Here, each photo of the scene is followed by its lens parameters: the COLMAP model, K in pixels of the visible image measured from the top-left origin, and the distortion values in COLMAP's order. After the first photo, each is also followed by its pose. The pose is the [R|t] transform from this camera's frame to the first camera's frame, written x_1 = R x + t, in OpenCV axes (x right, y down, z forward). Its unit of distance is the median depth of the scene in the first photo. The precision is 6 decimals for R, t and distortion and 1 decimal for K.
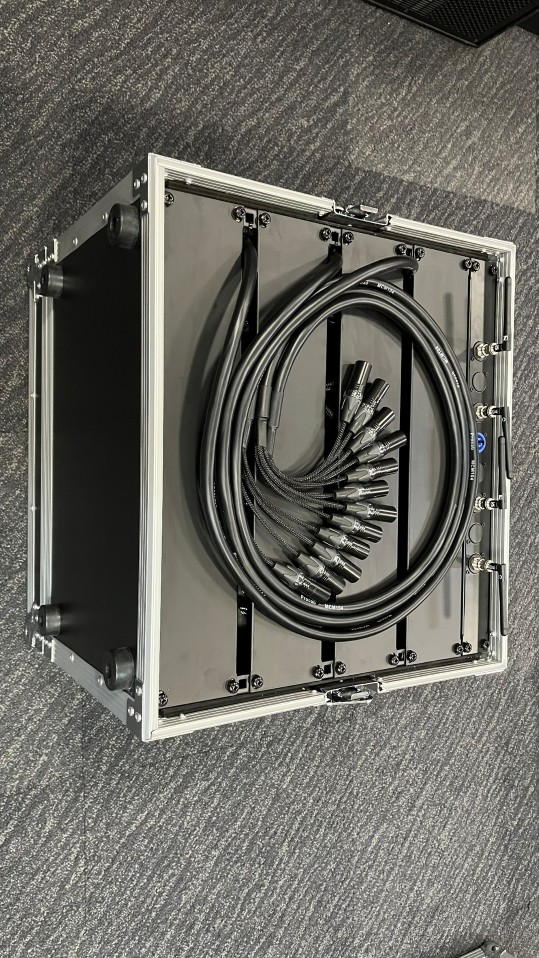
lens RADIAL K [[726.4, 0, 269.3], [0, 726.4, 478.0], [0, 0, 1]] dist [0.008945, -0.011317]
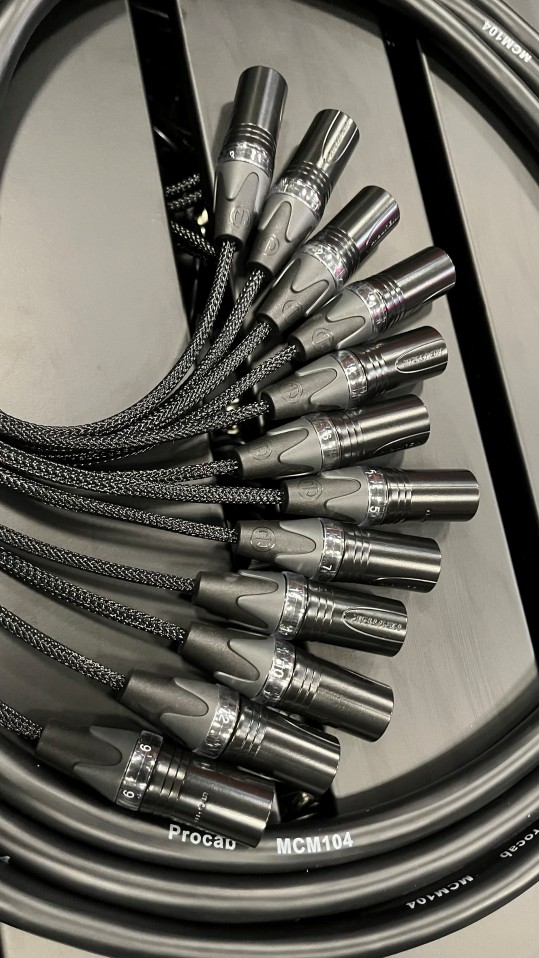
lens RADIAL K [[726.4, 0, 271.2], [0, 726.4, 479.1], [0, 0, 1]] dist [0.008945, -0.011317]
pose [[0.946878, -0.229728, -0.225048, 0.169193], [0.192823, 0.965611, -0.174399, 0.085971], [0.257373, 0.121740, 0.958613, 0.700398]]
